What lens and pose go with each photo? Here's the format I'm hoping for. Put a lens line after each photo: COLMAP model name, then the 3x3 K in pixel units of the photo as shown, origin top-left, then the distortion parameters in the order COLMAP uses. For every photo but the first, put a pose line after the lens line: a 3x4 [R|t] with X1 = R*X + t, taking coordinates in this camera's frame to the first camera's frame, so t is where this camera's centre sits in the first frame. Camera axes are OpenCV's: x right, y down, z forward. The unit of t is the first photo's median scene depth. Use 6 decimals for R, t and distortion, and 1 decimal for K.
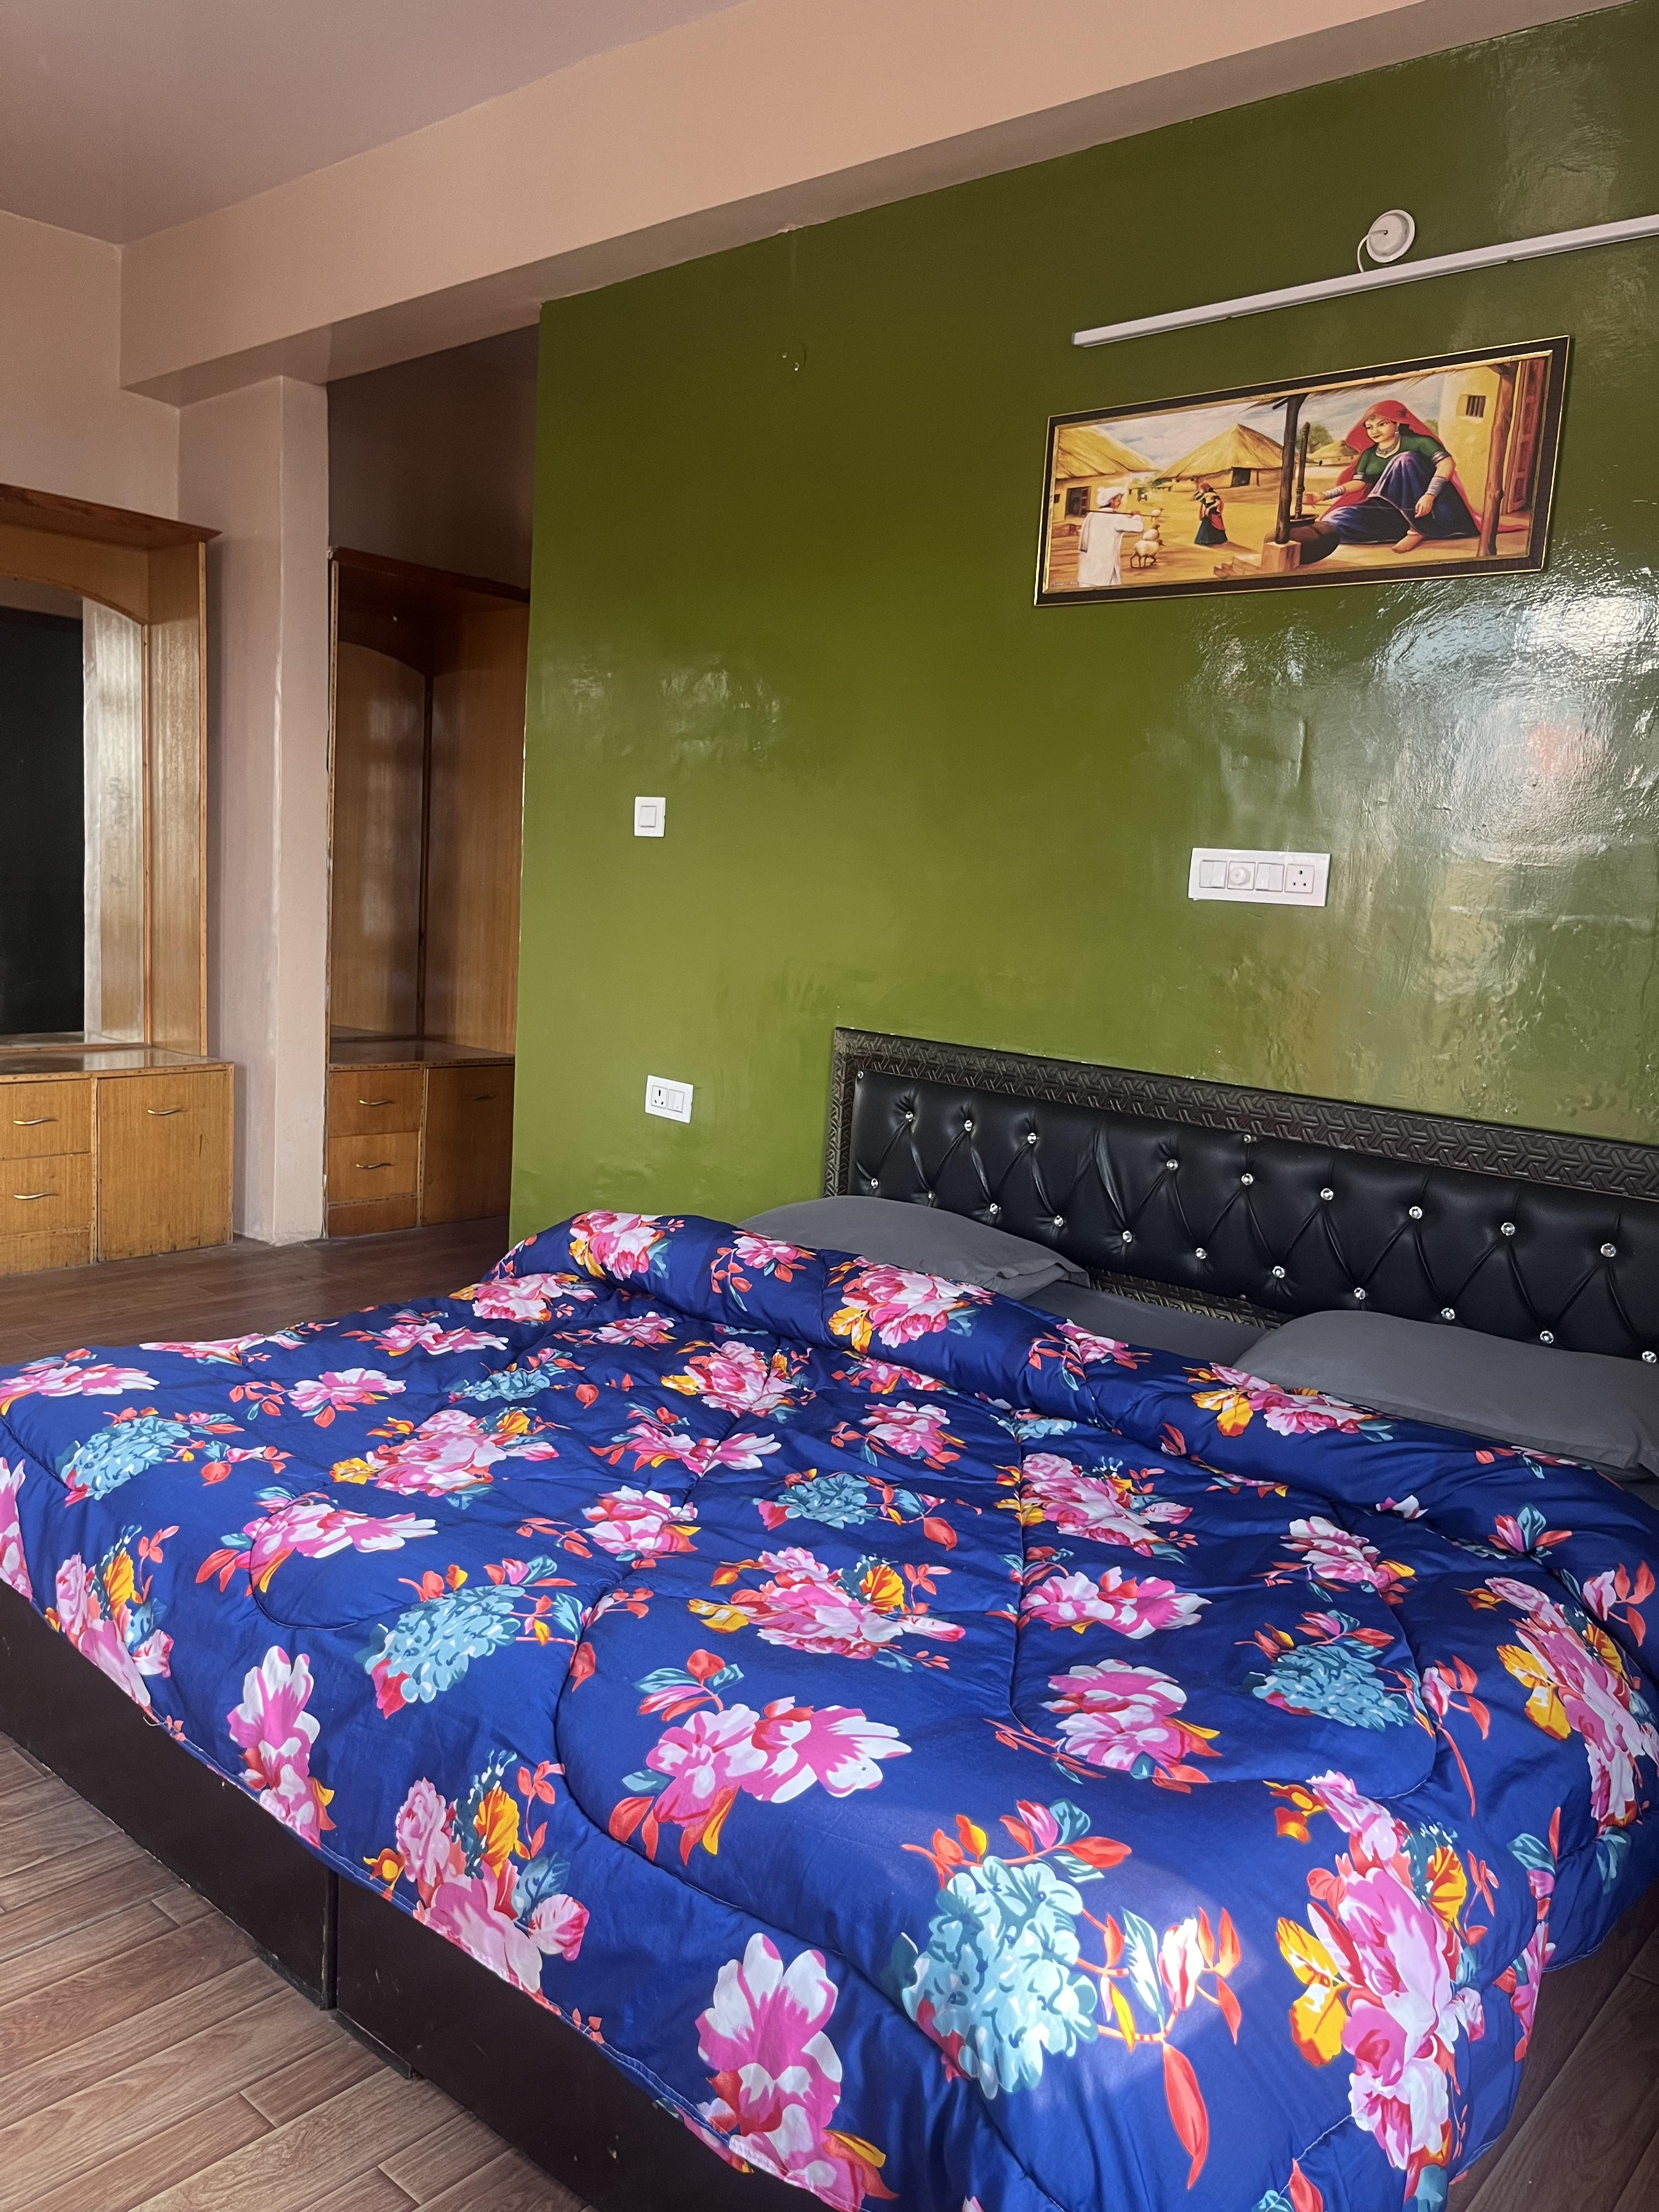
lens RADIAL K [[1664.0, 0, 845.6], [0, 1664.0, 1118.8], [0, 0, 1]] dist [0.047909, -0.059052]
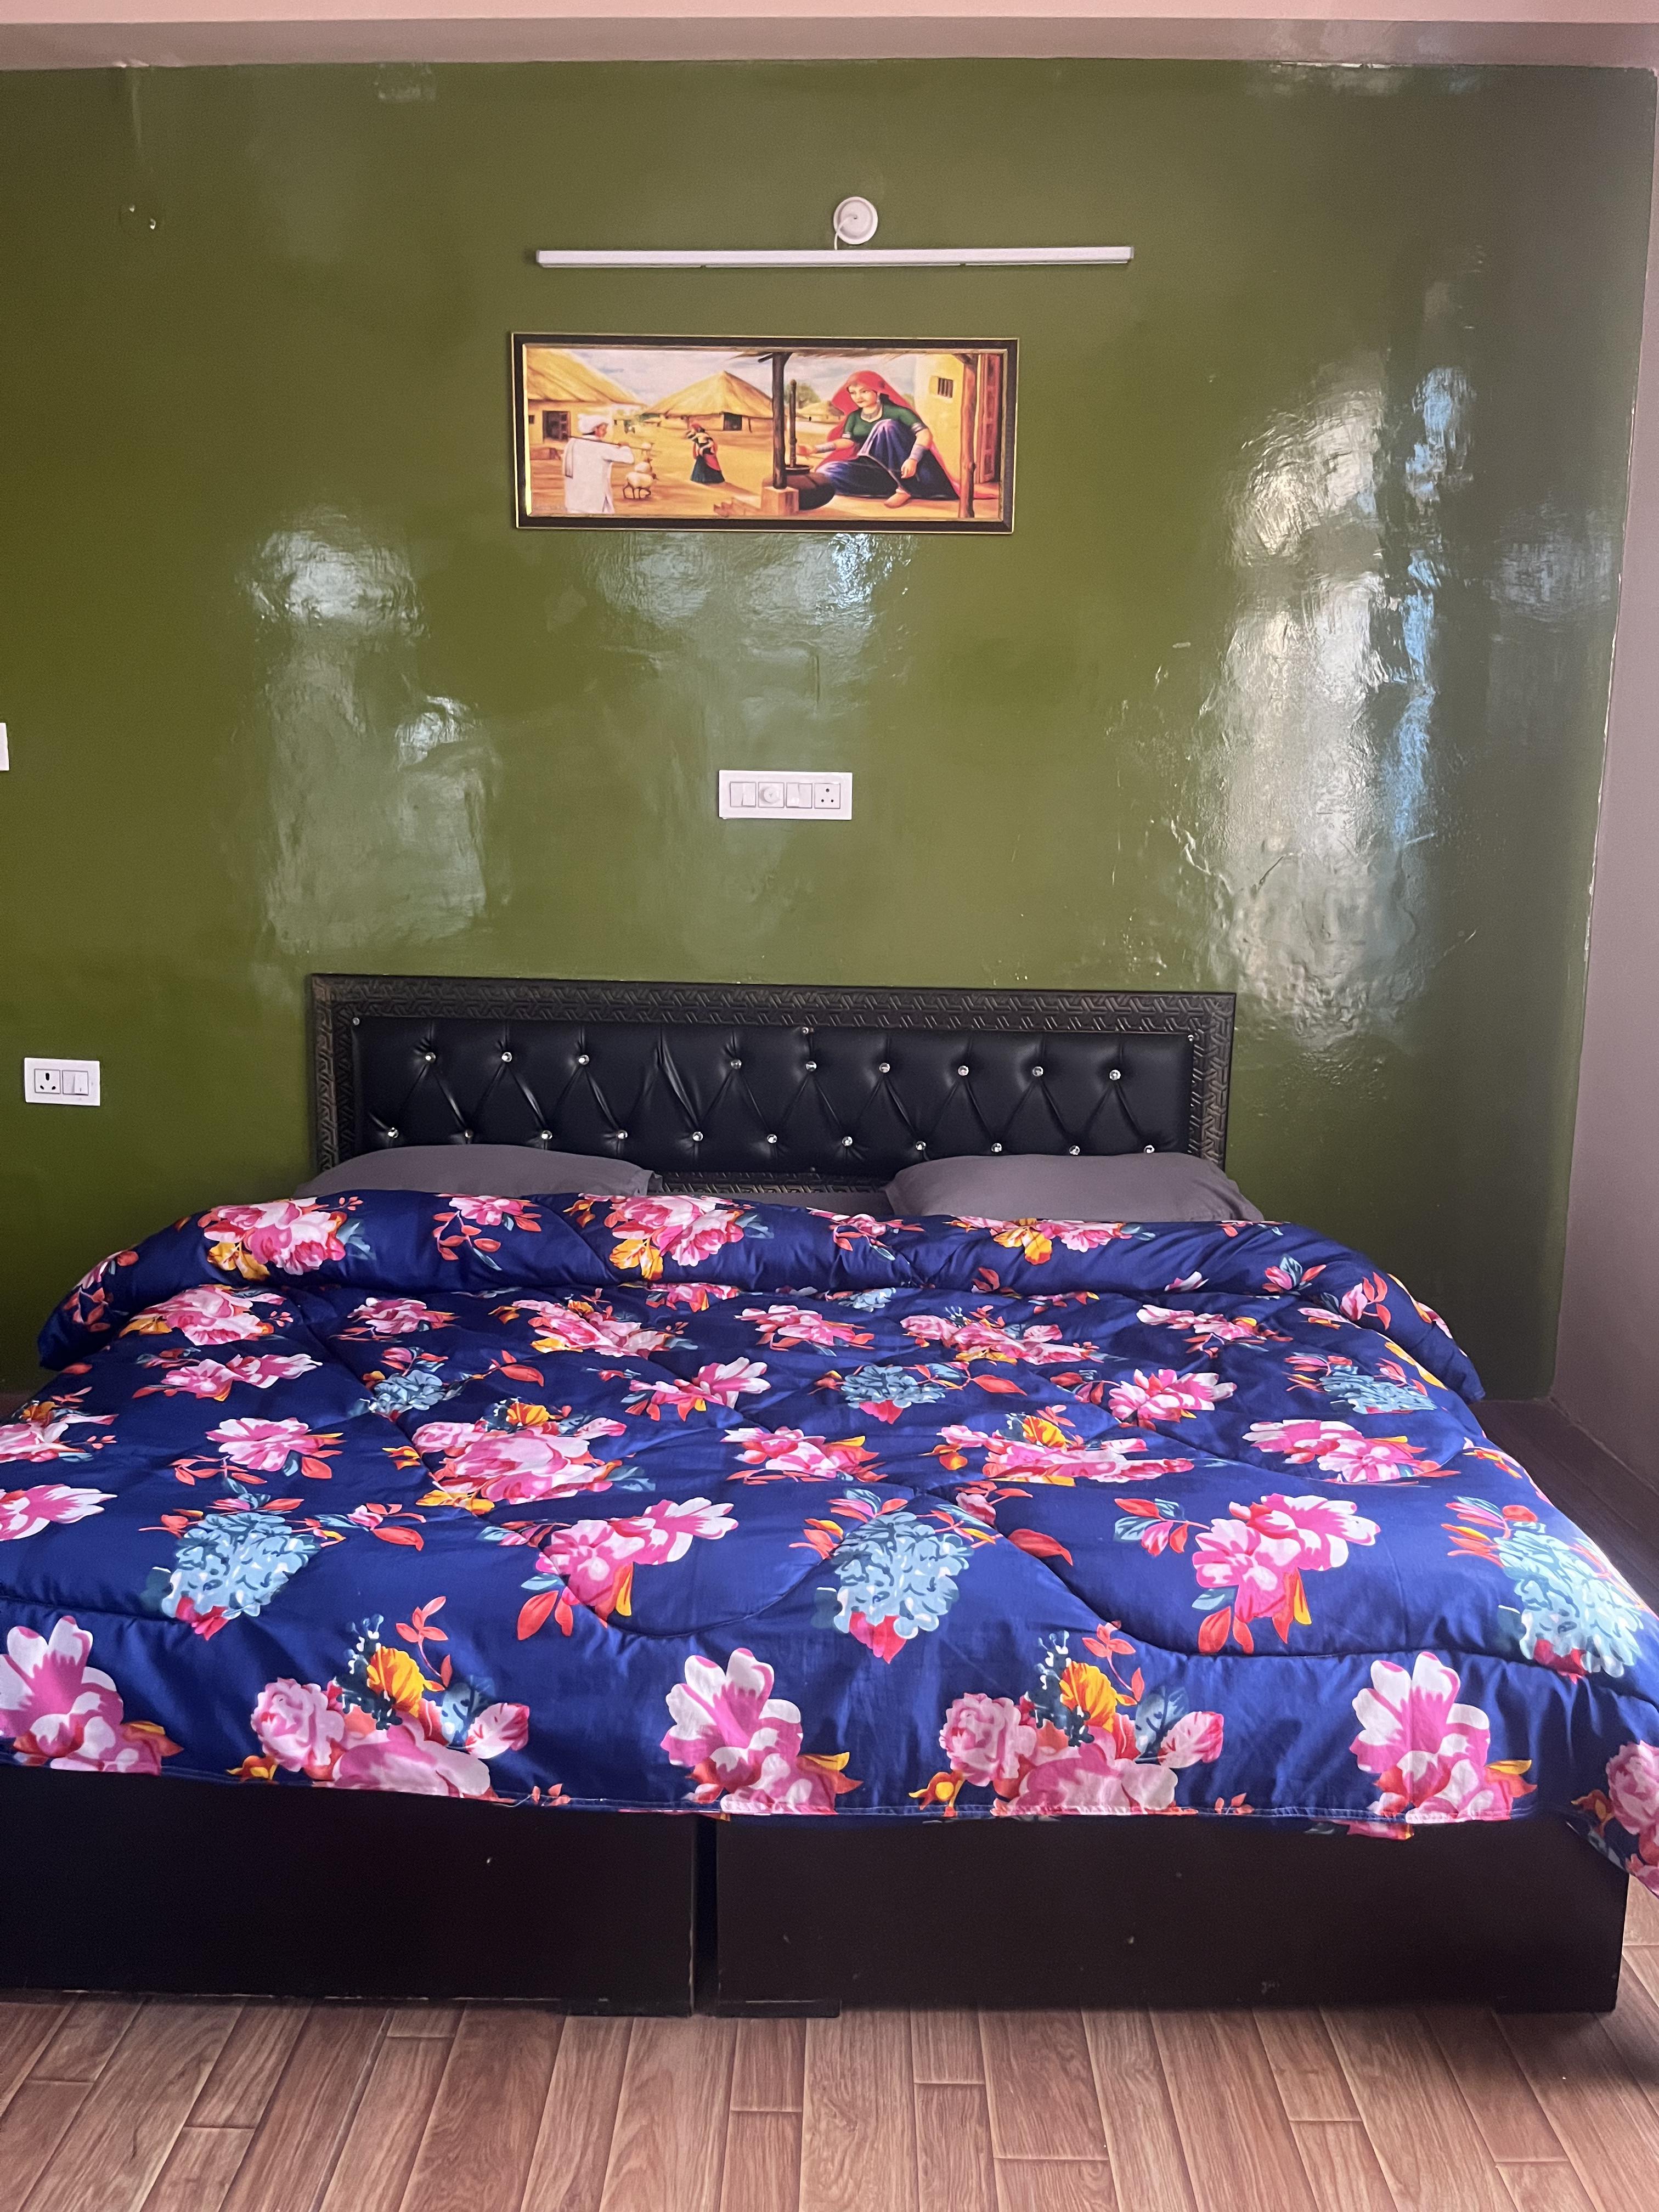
lens RADIAL K [[1664.0, 0, 845.6], [0, 1664.0, 1118.8], [0, 0, 1]] dist [0.047909, -0.059052]
pose [[0.767034, -0.162629, 0.620654, -0.514653], [0.126306, 0.986687, 0.102445, -0.046522], [-0.629052, -0.000187, 0.777363, 0.129477]]
